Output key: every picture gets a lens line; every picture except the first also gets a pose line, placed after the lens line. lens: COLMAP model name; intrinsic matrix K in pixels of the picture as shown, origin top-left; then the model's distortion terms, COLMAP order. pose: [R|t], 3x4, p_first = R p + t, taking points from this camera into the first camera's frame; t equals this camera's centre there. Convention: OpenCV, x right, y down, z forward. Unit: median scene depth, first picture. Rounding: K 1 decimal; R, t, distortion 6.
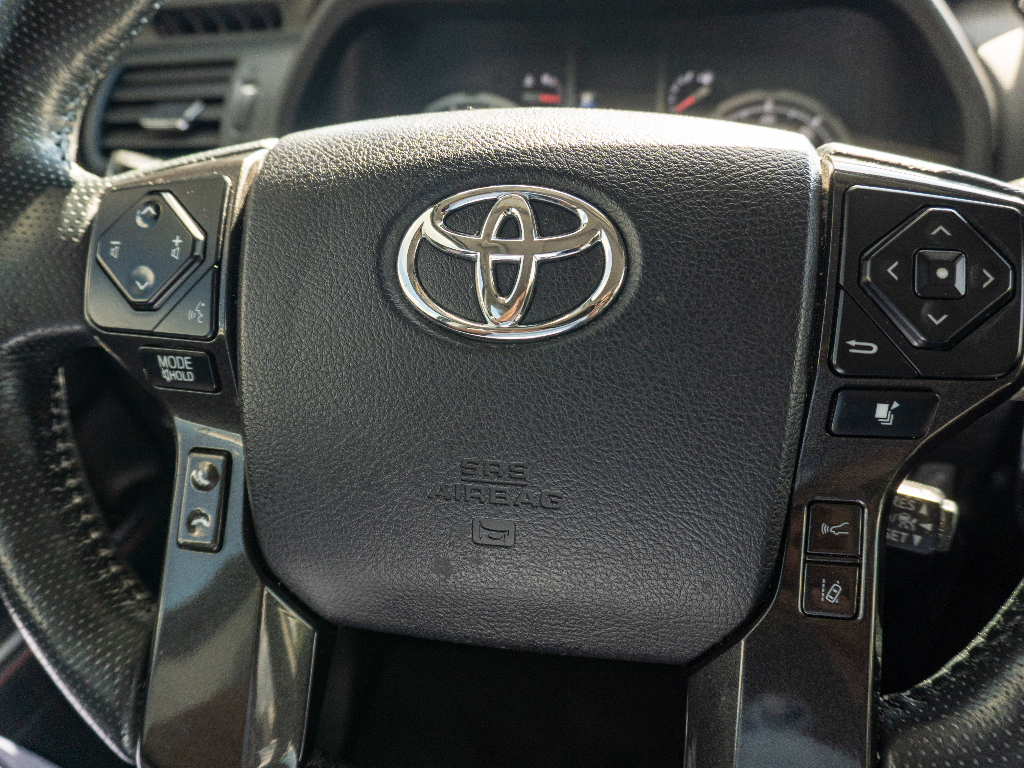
lens RADIAL K [[797.2, 0, 511.6], [0, 797.2, 388.4], [0, 0, 1]] dist [-0.018099, -0.005700]
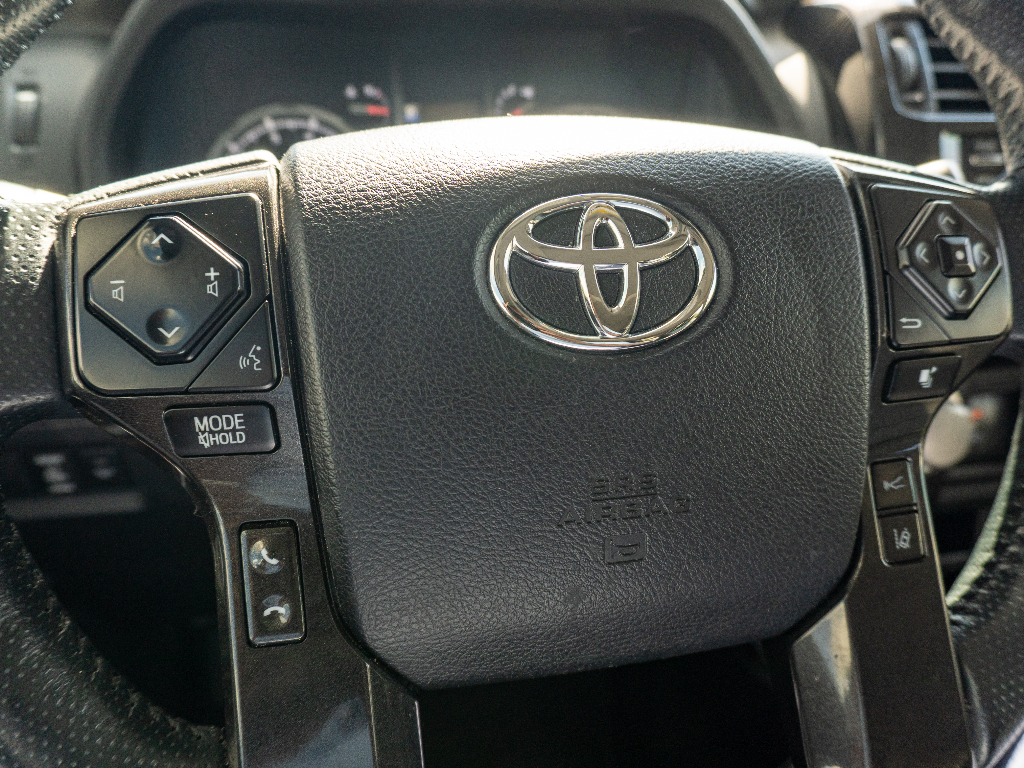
lens RADIAL K [[797.2, 0, 511.4], [0, 797.2, 388.5], [0, 0, 1]] dist [-0.018099, -0.005700]
pose [[0.915136, -0.122922, 0.383948, -0.468643], [0.129978, 0.991488, 0.007625, -0.035743], [-0.381617, 0.042927, 0.923323, 0.136192]]
